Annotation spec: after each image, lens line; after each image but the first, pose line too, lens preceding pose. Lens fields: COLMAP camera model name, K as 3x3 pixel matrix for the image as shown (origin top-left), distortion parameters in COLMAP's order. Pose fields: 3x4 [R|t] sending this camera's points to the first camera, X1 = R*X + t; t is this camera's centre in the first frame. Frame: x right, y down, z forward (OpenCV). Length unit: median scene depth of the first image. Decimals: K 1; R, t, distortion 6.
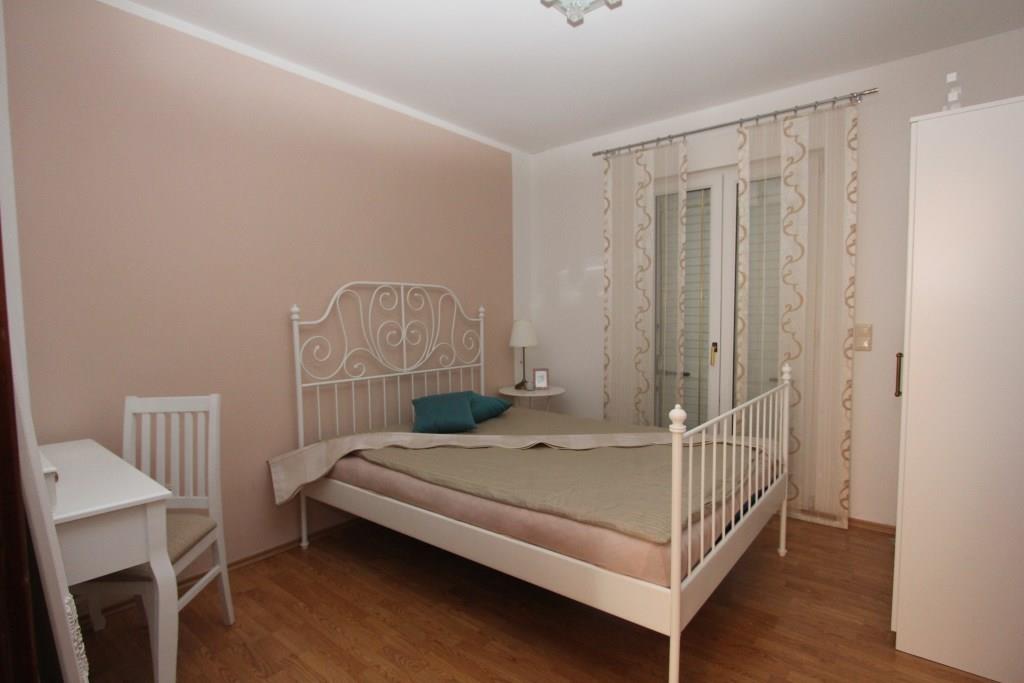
lens RADIAL K [[512.9, 0, 511.6], [0, 512.9, 349.6], [0, 0, 1]] dist [-0.020219, 0.004609]
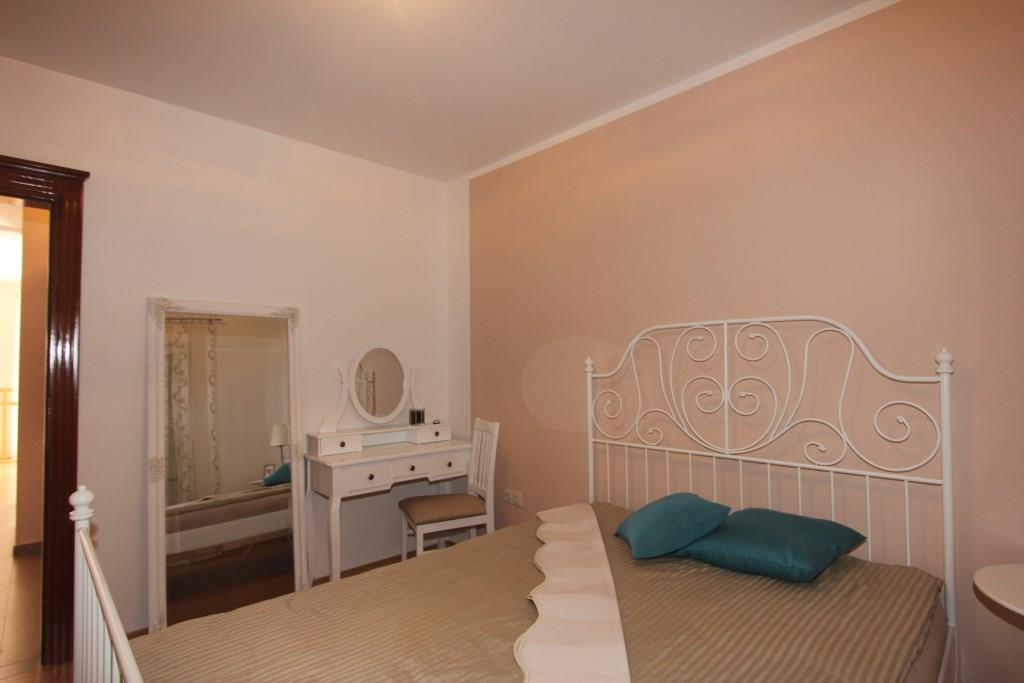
lens RADIAL K [[512.9, 0, 511.6], [0, 512.9, 349.6], [0, 0, 1]] dist [-0.020219, 0.004609]
pose [[-0.121559, -0.019437, -0.992394, 0.540800], [-0.053651, 0.998475, -0.012984, -0.074374], [0.991133, 0.051665, -0.122416, 0.892184]]
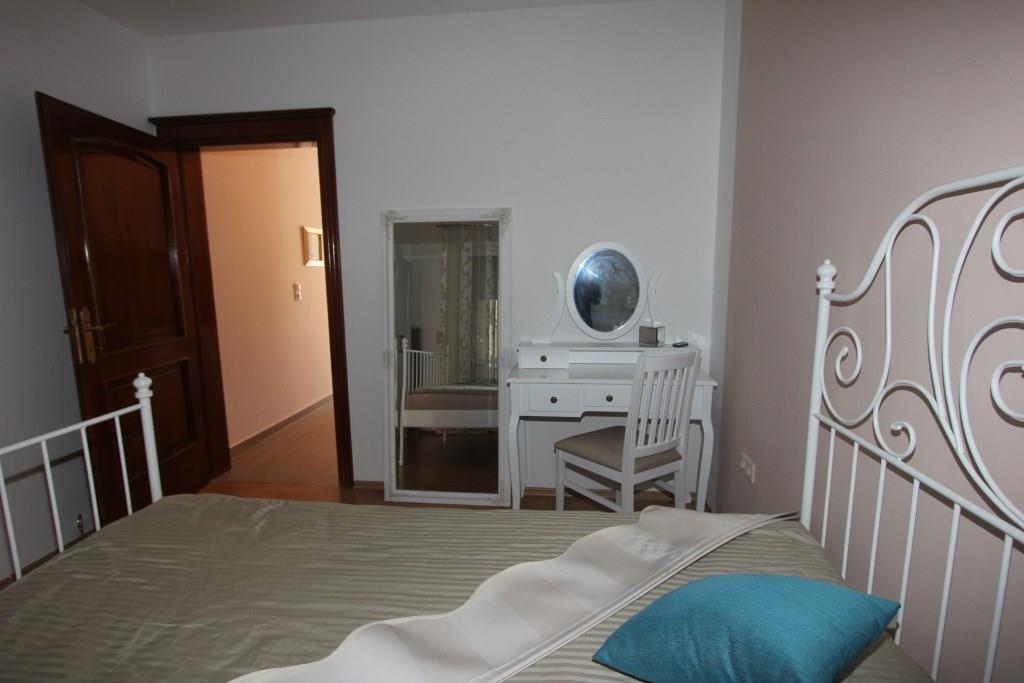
lens RADIAL K [[512.9, 0, 511.6], [0, 512.9, 349.6], [0, 0, 1]] dist [-0.020219, 0.004609]
pose [[-0.840064, 0.108168, -0.531593, 0.122245], [-0.013428, 0.975473, 0.219709, -0.100597], [0.542321, 0.191708, -0.818008, 1.162934]]
